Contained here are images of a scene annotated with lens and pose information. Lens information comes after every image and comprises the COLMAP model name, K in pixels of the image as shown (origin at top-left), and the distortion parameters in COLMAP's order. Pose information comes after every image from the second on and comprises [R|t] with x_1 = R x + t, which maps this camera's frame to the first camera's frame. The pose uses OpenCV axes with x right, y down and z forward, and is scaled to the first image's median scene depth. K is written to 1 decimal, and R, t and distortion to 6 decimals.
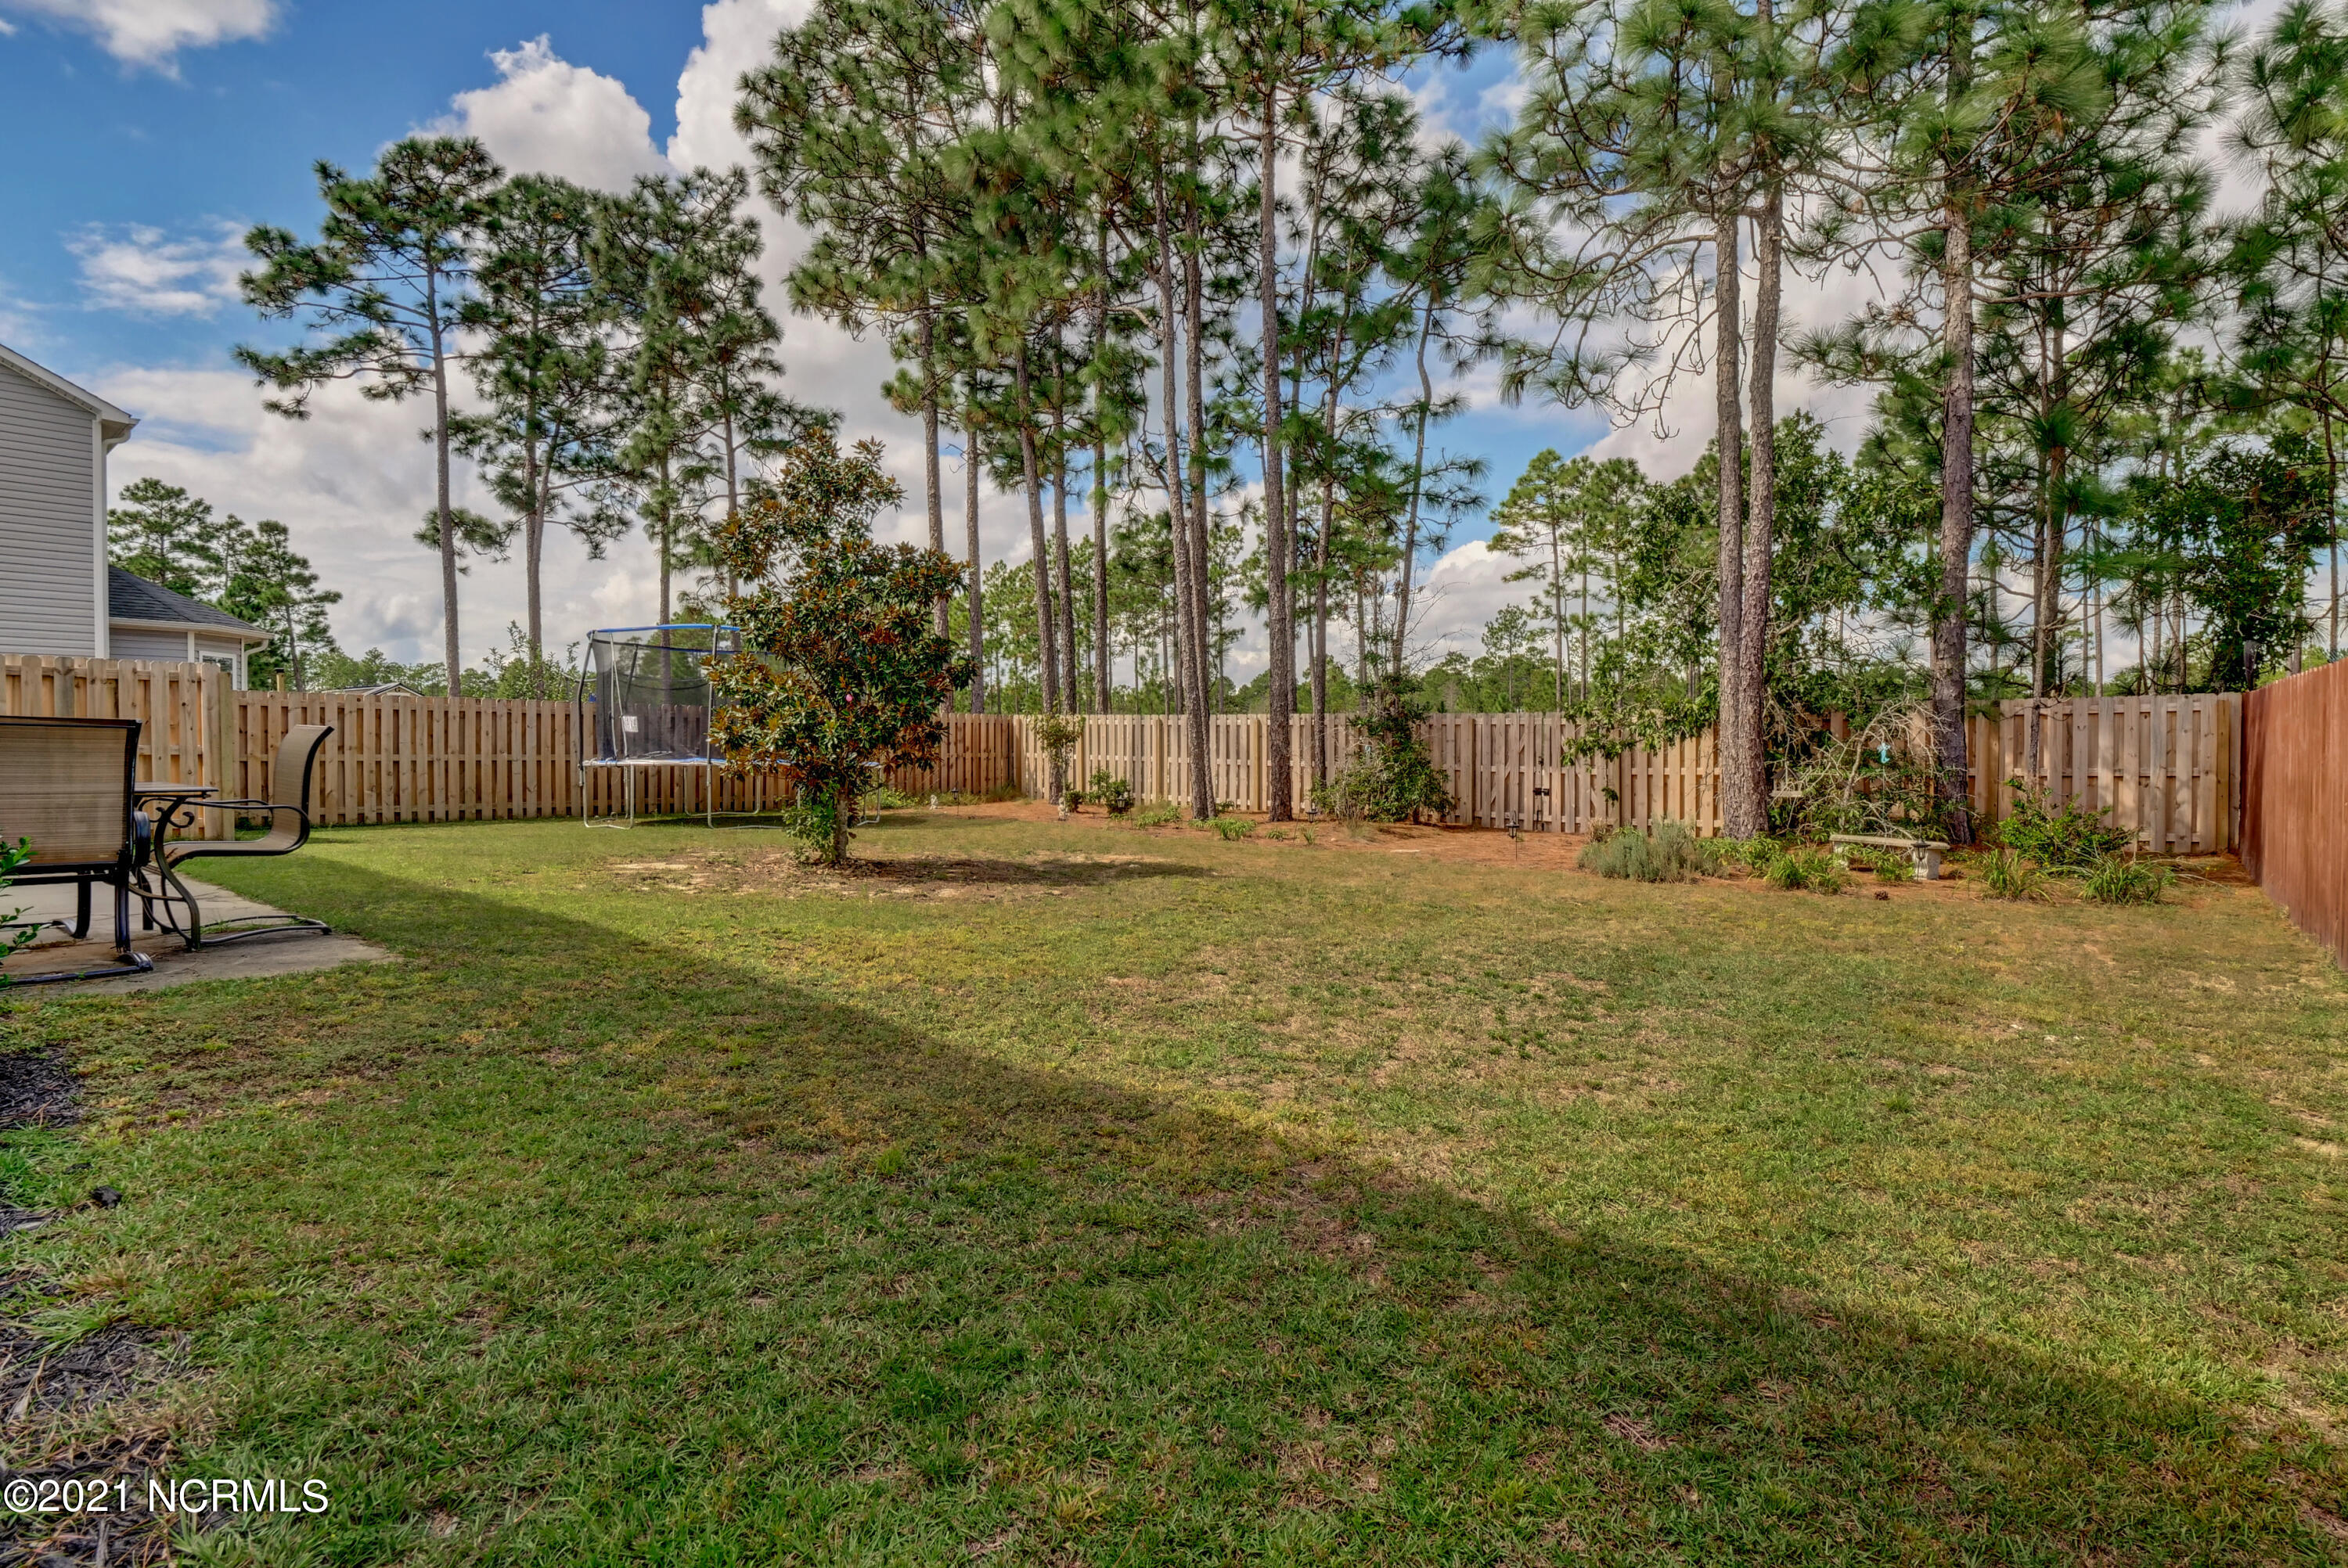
lens RADIAL K [[1151.9, 0, 1173.5], [0, 1151.9, 771.9], [0, 0, 1]] dist [-0.006334, -0.001122]
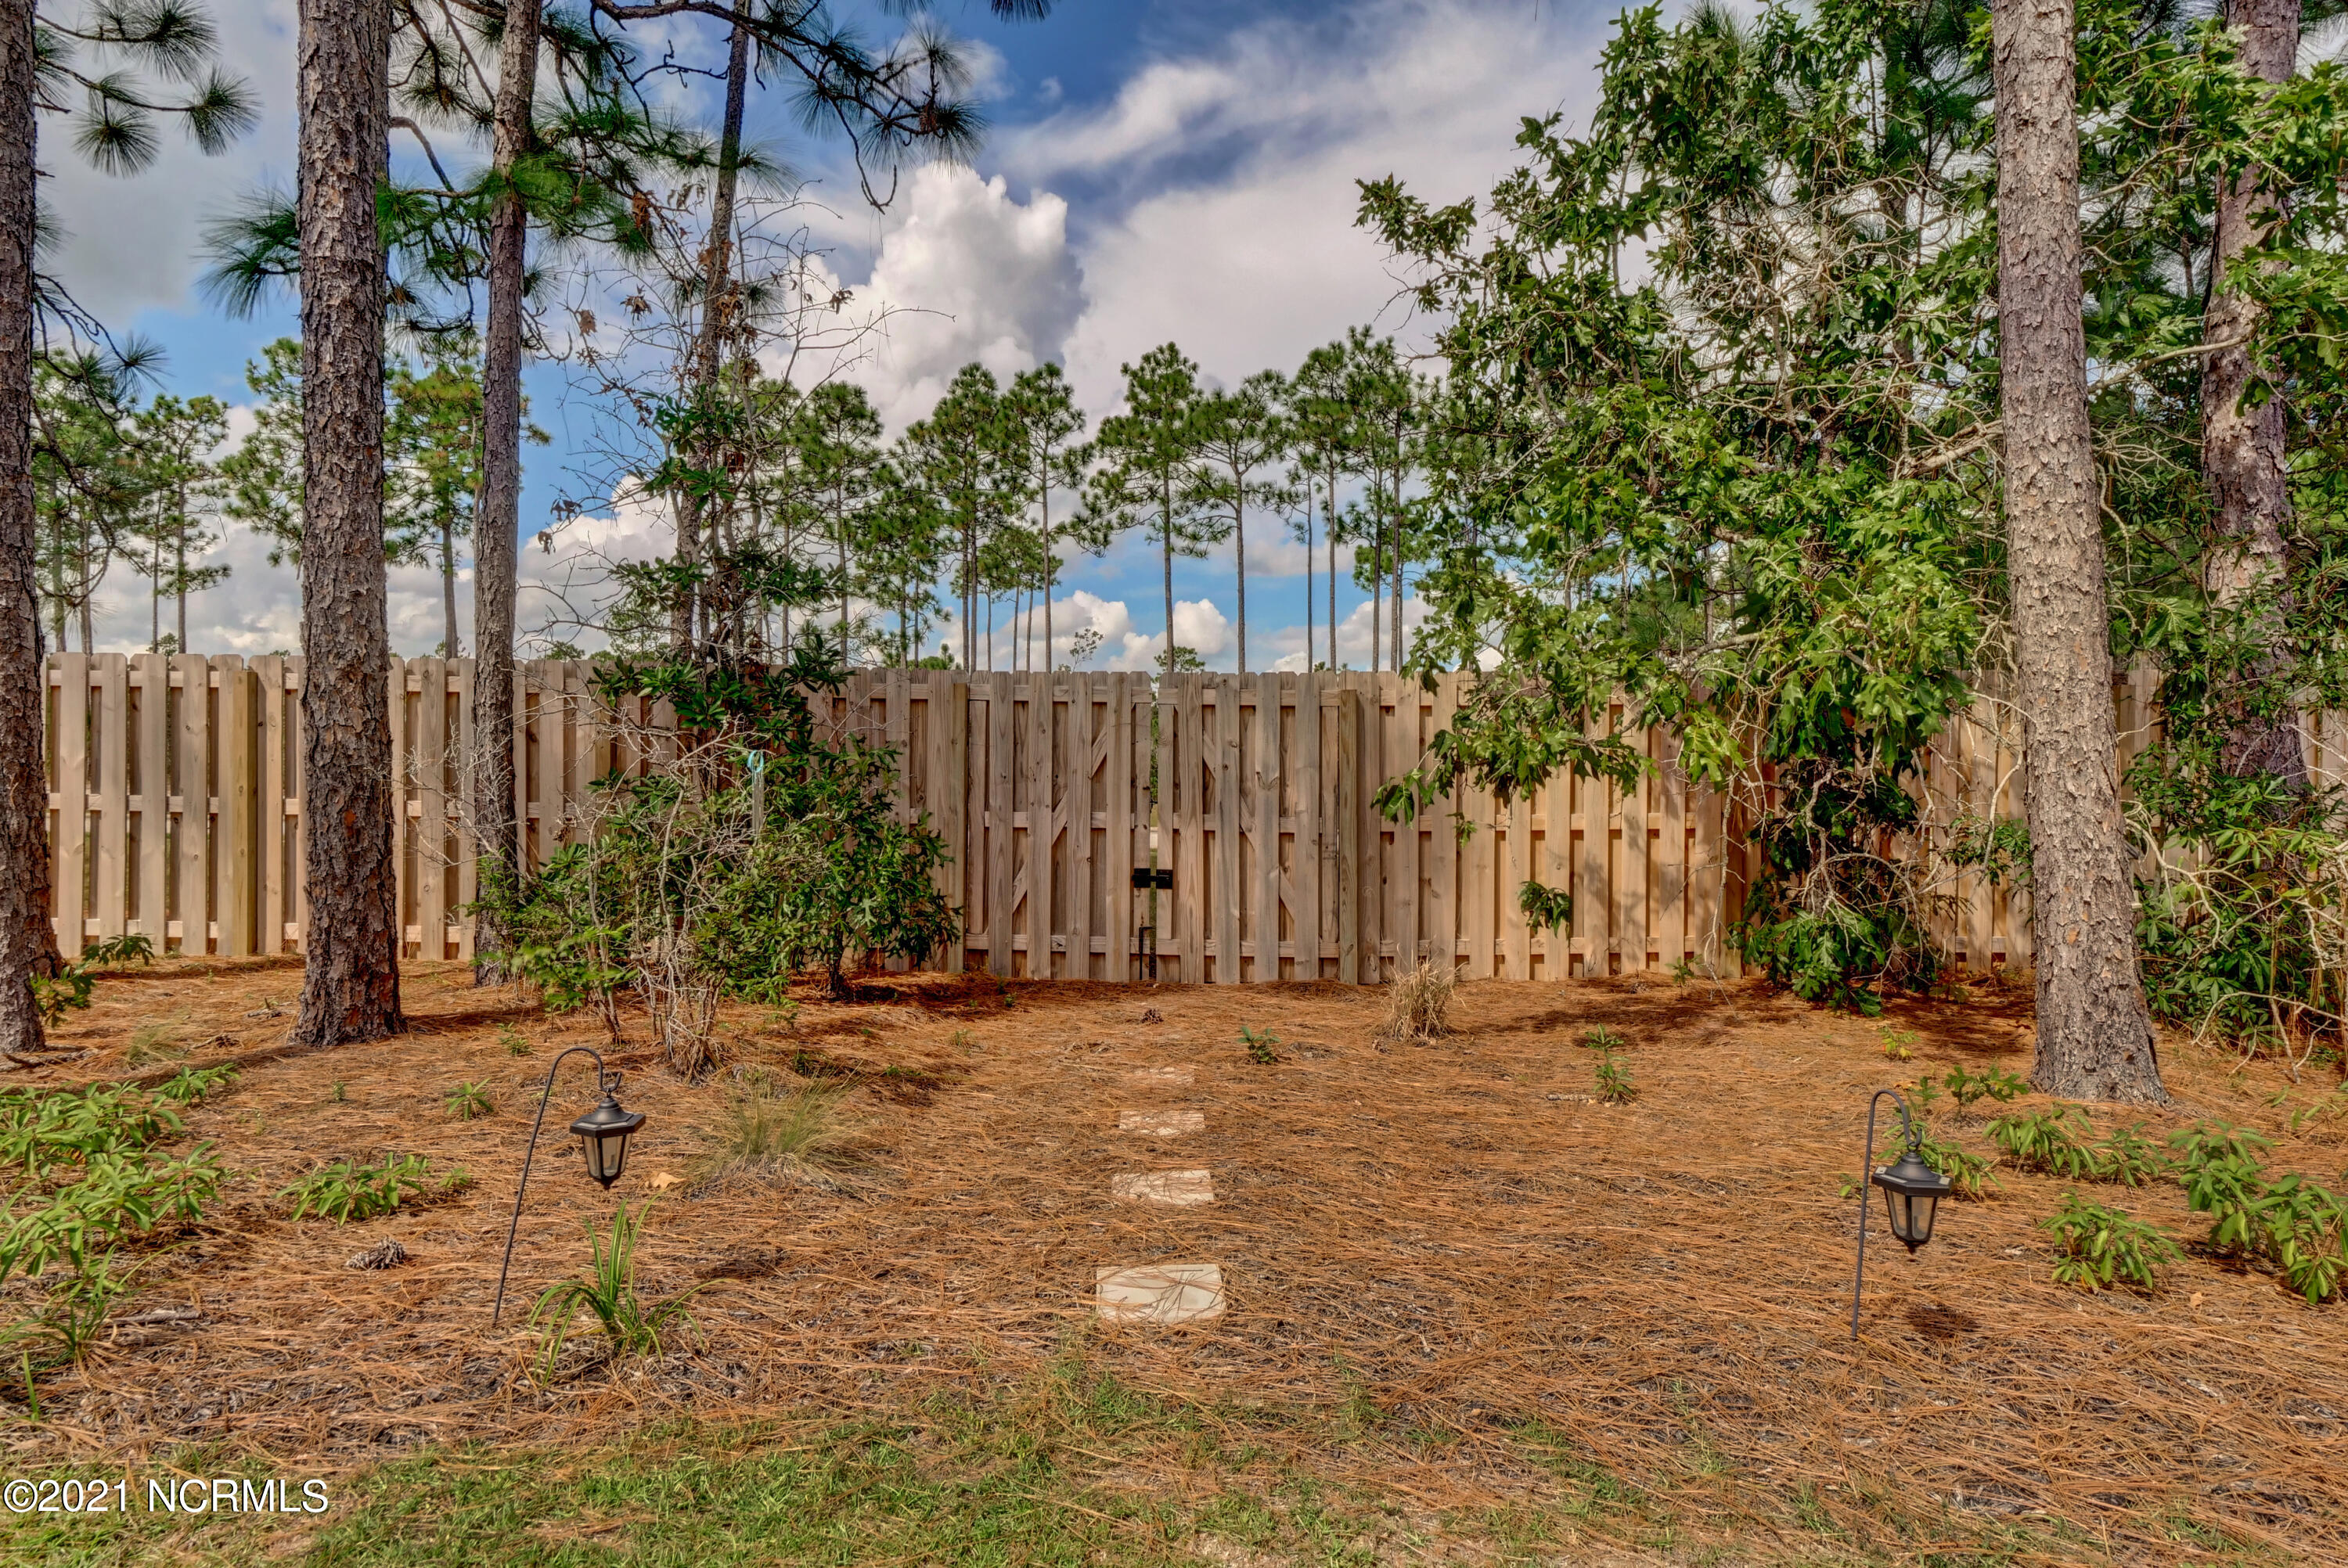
lens RADIAL K [[1284.8, 0, 1168.7], [0, 1284.8, 766.4], [0, 0, 1]] dist [0.000876, 0.000213]
pose [[0.769987, 0.009052, 0.637995, 0.045802], [0.004175, 0.999806, -0.019224, -0.010932], [-0.638046, 0.017466, 0.769800, 0.612605]]
